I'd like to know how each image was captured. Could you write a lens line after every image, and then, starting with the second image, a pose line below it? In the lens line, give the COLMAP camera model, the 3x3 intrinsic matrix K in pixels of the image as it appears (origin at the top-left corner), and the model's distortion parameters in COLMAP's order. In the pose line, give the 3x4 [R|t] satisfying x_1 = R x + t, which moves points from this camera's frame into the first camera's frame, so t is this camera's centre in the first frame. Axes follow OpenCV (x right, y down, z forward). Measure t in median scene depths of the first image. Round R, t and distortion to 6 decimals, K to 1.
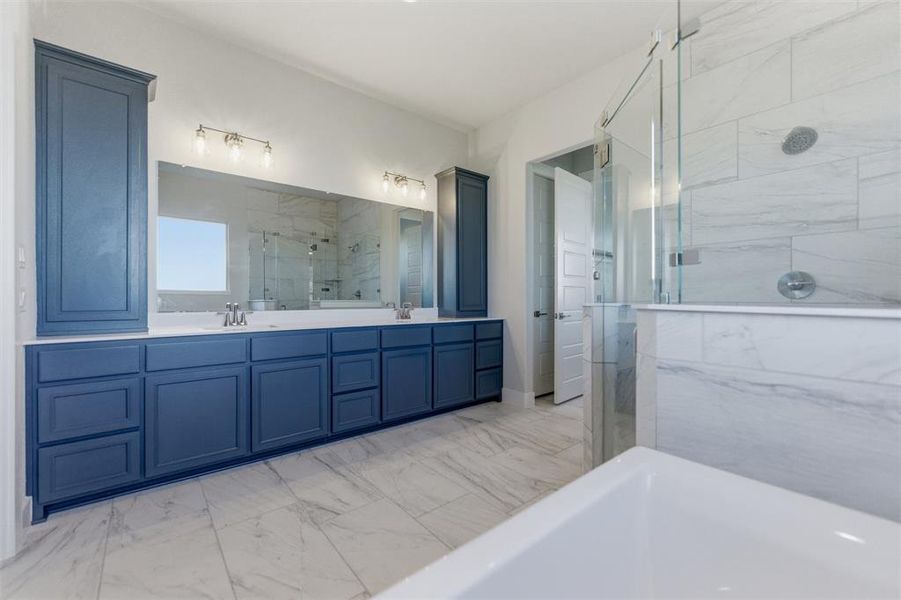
lens RADIAL K [[369.0, 0, 451.5], [0, 369.0, 304.4], [0, 0, 1]] dist [-0.006032, 0.001933]
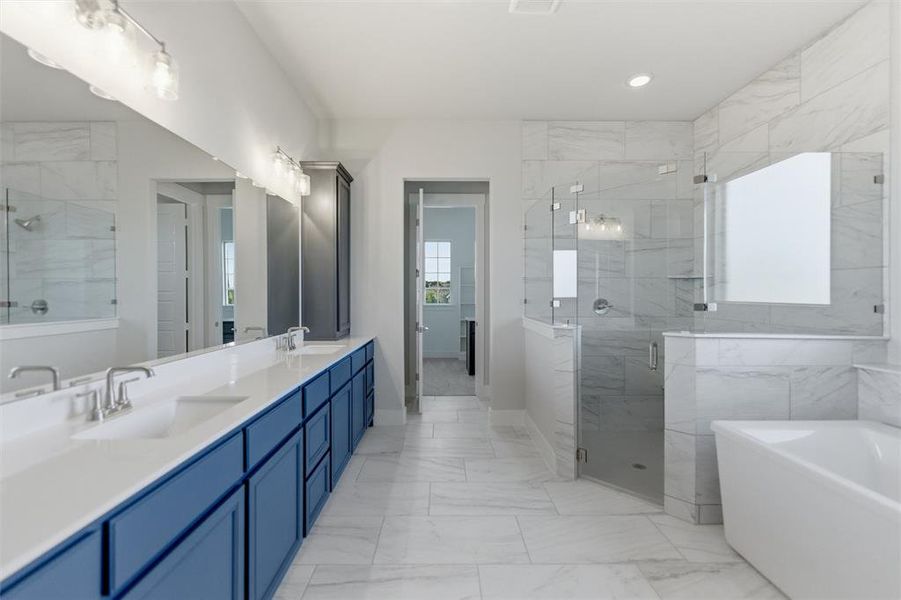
lens RADIAL K [[369.0, 0, 446.0], [0, 369.0, 296.7], [0, 0, 1]] dist [-0.006032, 0.001933]
pose [[0.629720, -0.004750, 0.776808, -0.694836], [0.009450, 0.999954, -0.001546, -0.084242], [-0.776765, 0.008315, 0.629736, 0.394785]]
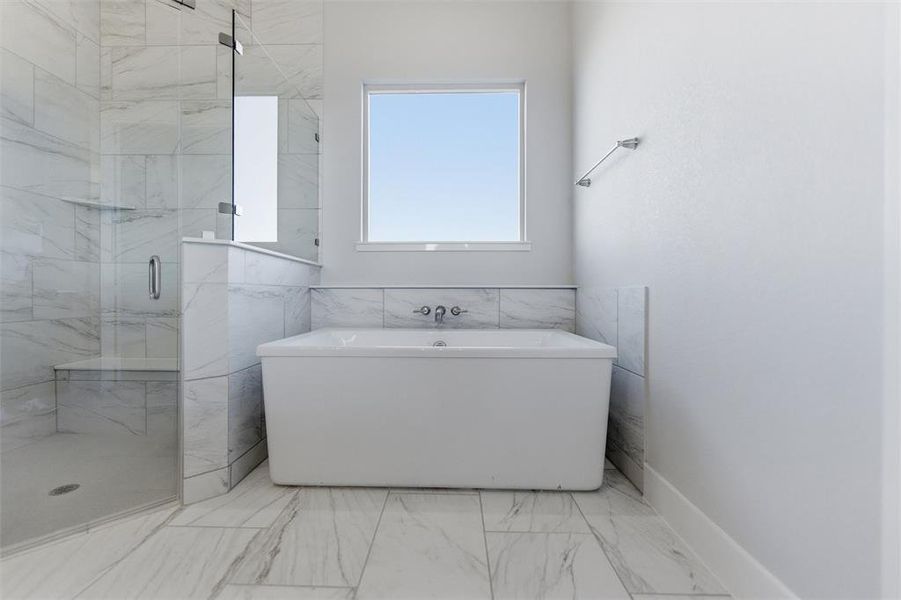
lens RADIAL K [[369.0, 0, 445.8], [0, 369.0, 296.7], [0, 0, 1]] dist [-0.006032, 0.001933]
pose [[-0.756948, -0.012830, 0.653350, -0.400871], [0.001517, 0.999770, 0.021390, 0.079618], [-0.653474, 0.017182, -0.756754, 0.702649]]
